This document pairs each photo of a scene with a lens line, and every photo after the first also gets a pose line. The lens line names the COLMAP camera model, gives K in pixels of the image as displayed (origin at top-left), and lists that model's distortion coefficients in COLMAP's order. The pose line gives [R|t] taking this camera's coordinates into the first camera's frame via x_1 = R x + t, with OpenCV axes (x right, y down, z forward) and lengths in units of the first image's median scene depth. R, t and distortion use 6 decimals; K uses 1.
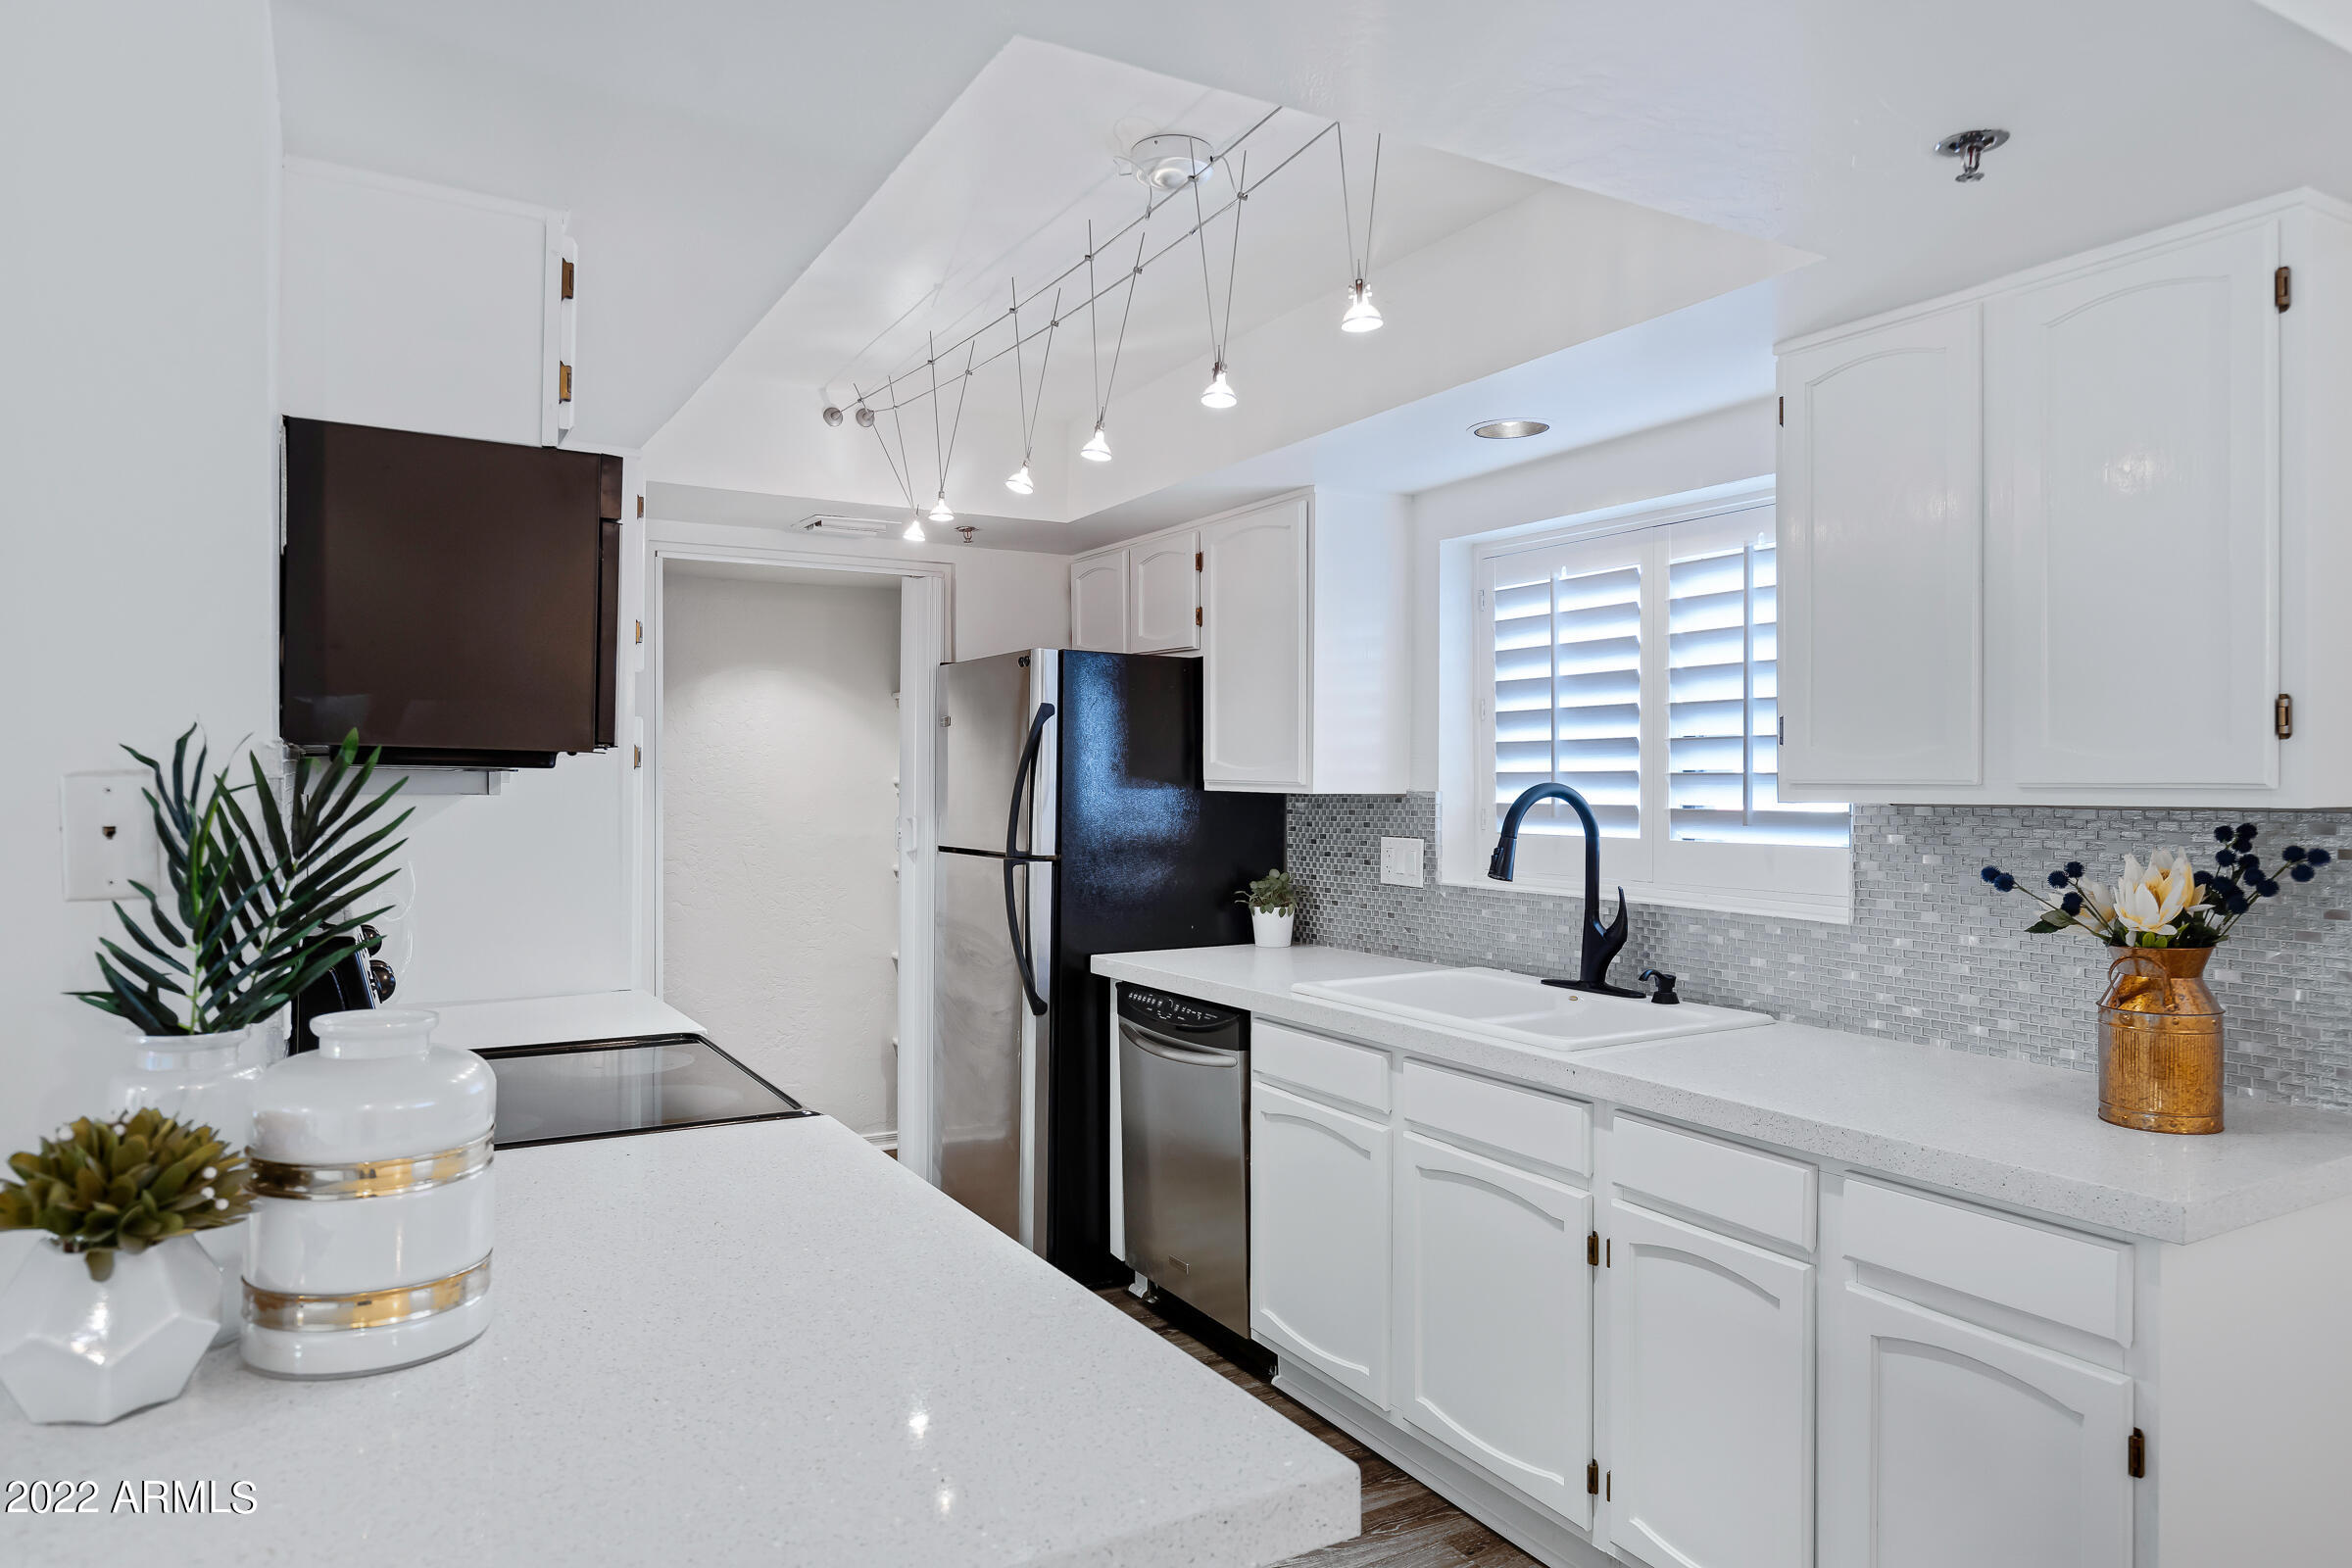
lens RADIAL K [[1472.5, 0, 1180.1], [0, 1472.5, 781.1], [0, 0, 1]] dist [0.011327, -0.001345]
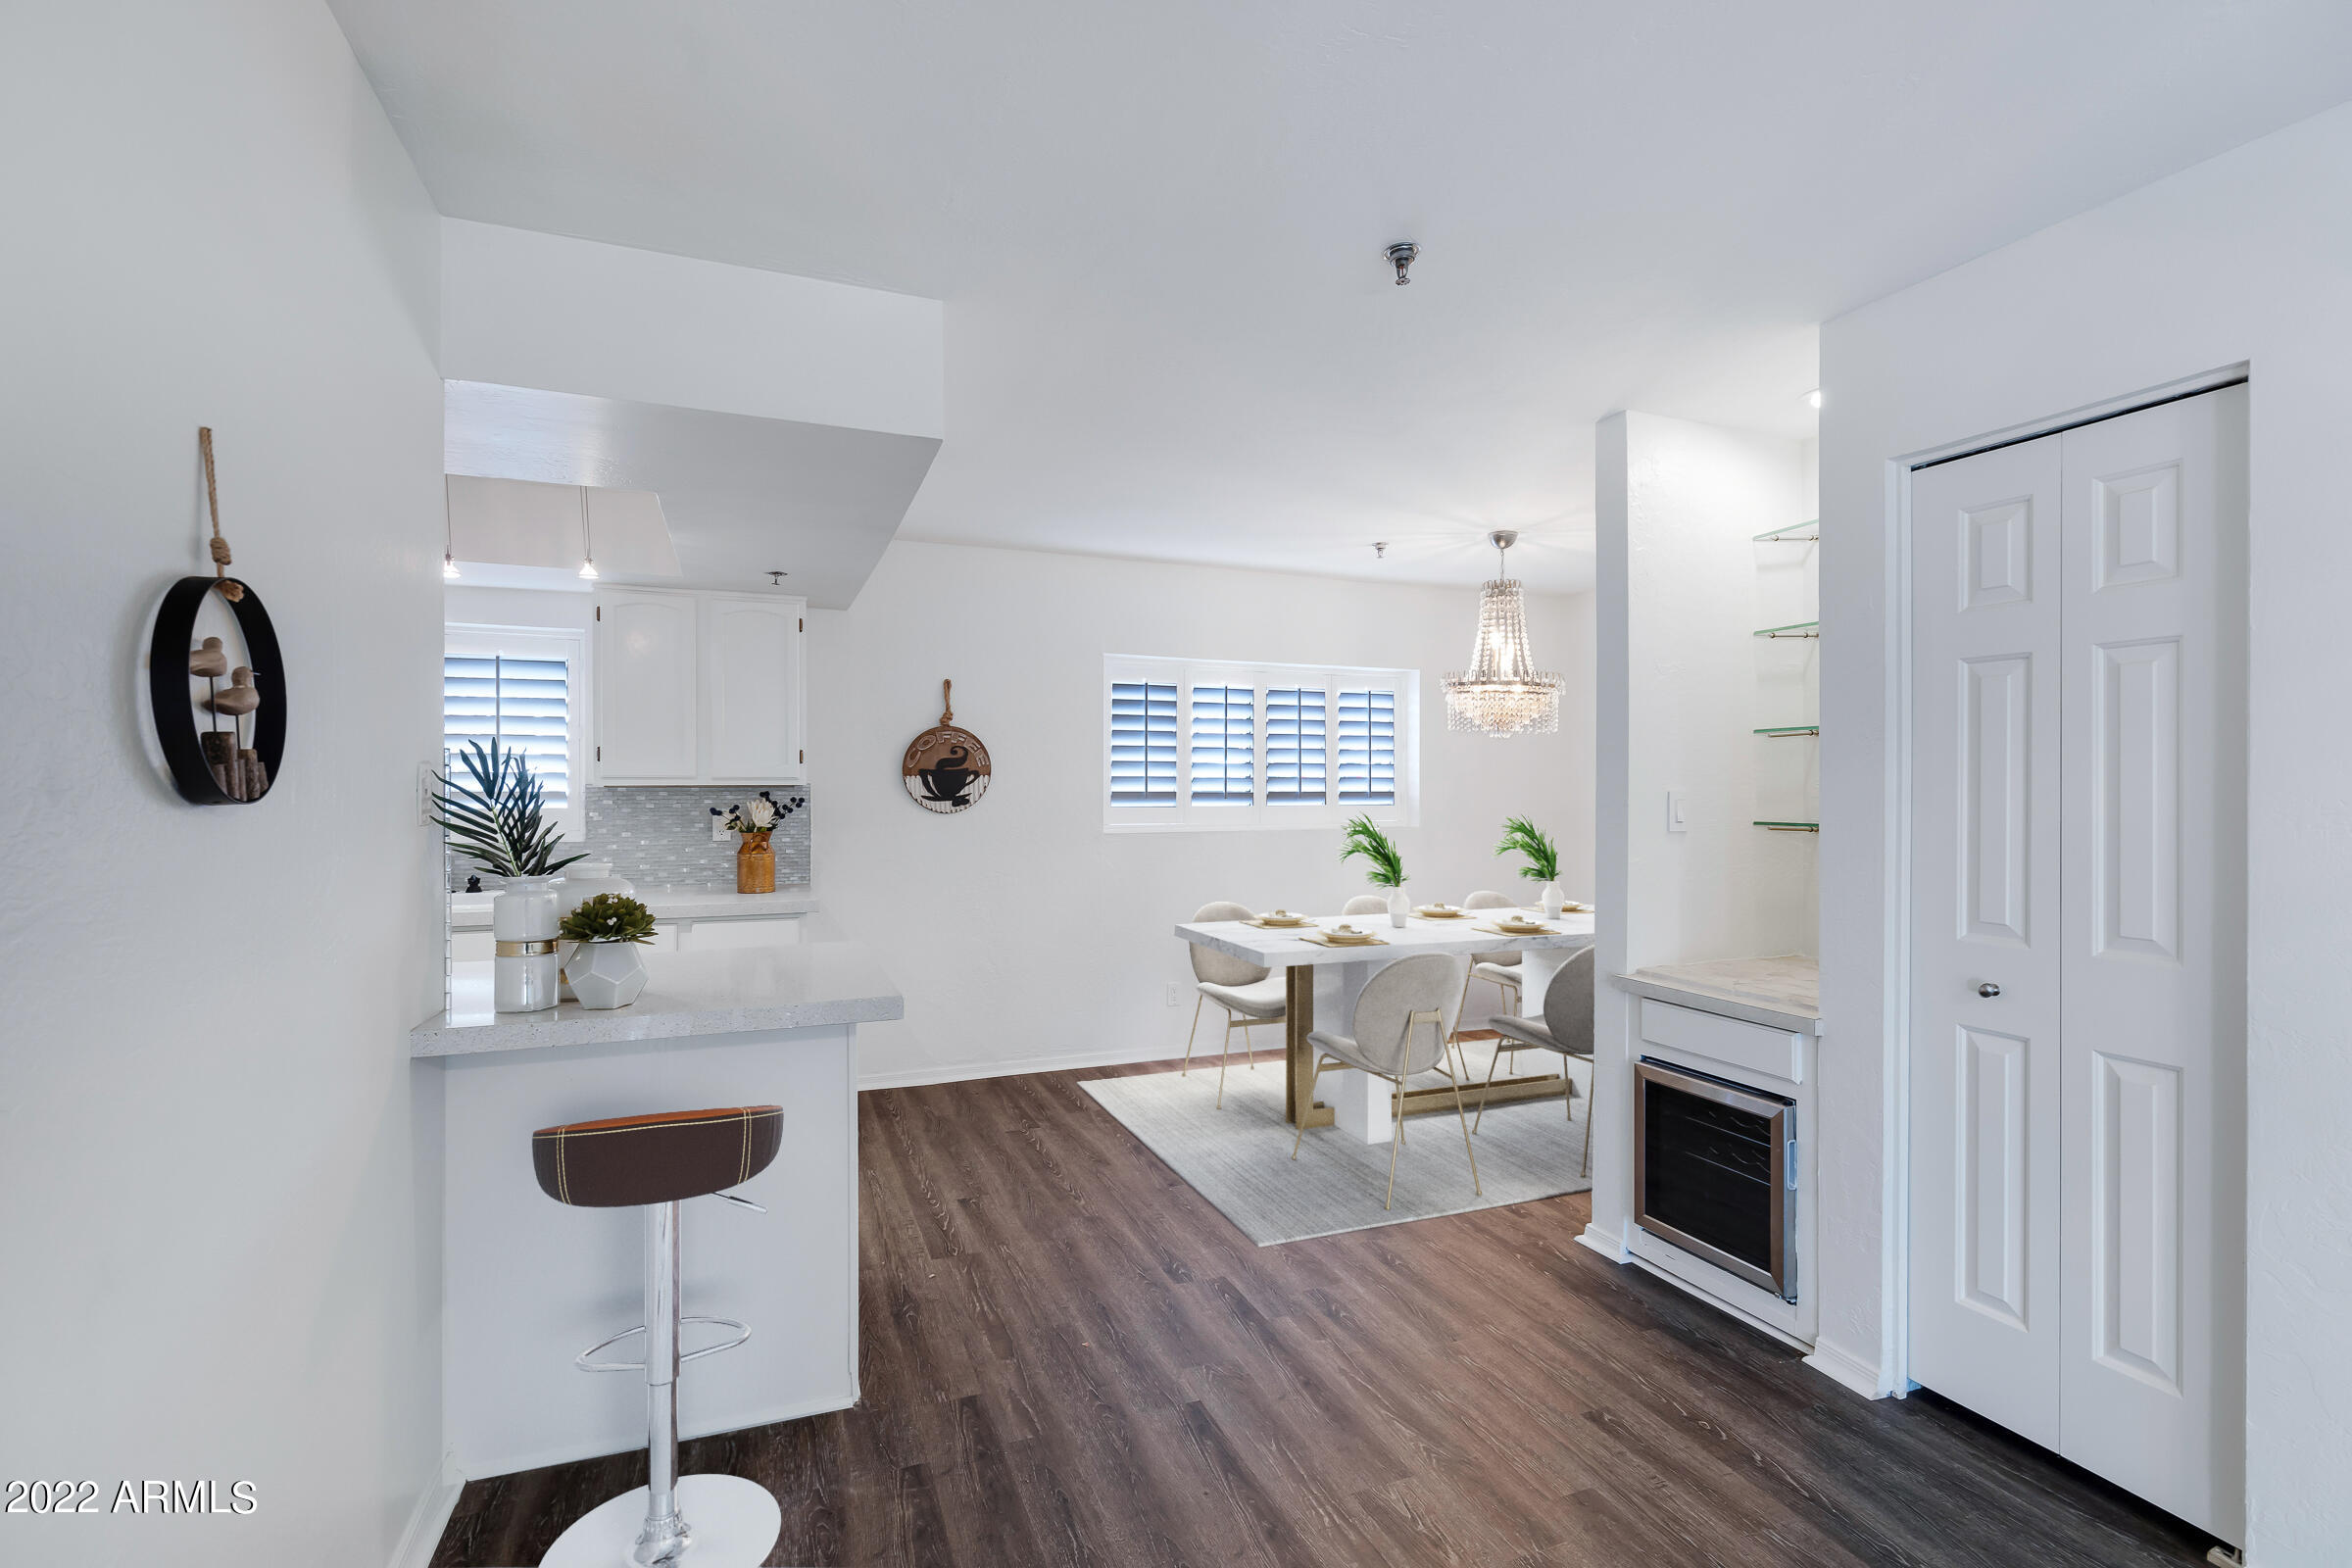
lens RADIAL K [[1057.8, 0, 1185.0], [0, 1057.8, 790.6], [0, 0, 1]] dist [0.011836, 0.000823]
pose [[0.138893, -0.007243, 0.990281, -1.002988], [-0.002422, 0.999968, 0.007654, 0.007291], [-0.990304, -0.003461, 0.138871, -0.108976]]
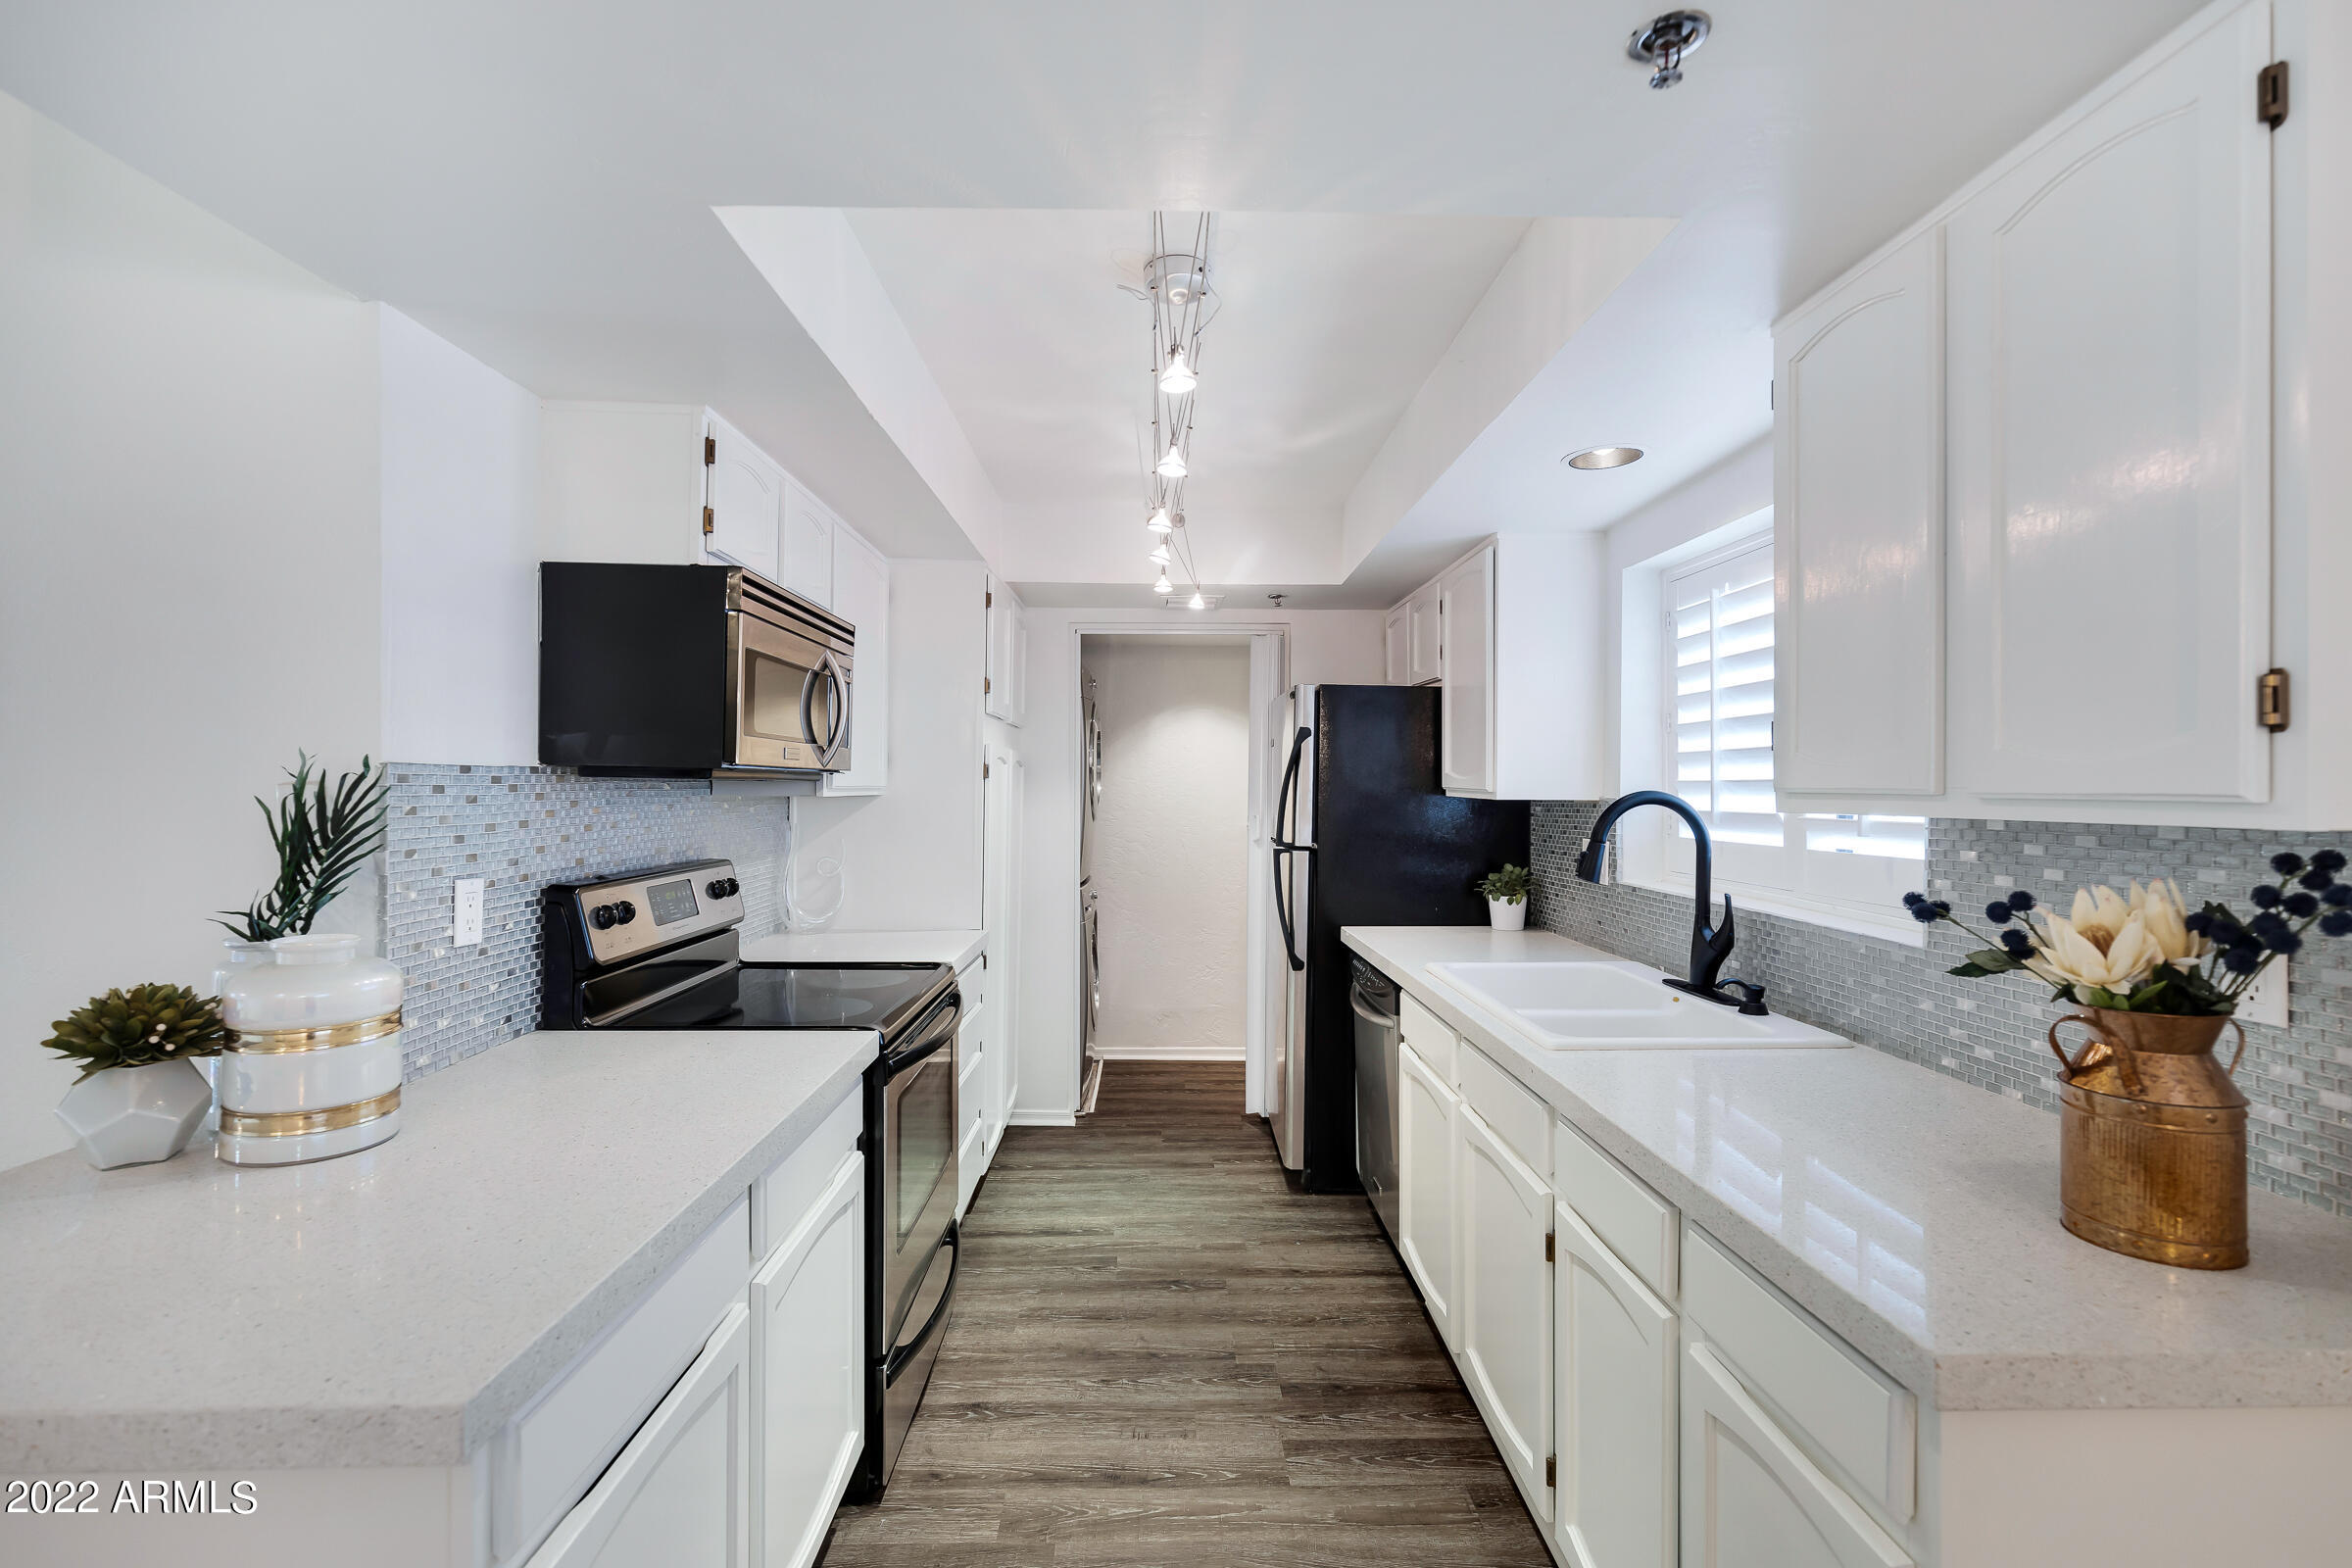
lens RADIAL K [[1057.8, 0, 1173.5], [0, 1057.8, 784.2], [0, 0, 1]] dist [0.011836, 0.000823]
pose [[0.875187, 0.000243, -0.483785, 0.372168], [-0.001602, 0.999996, -0.002395, -0.001217], [0.483783, 0.002871, 0.875183, 0.209008]]
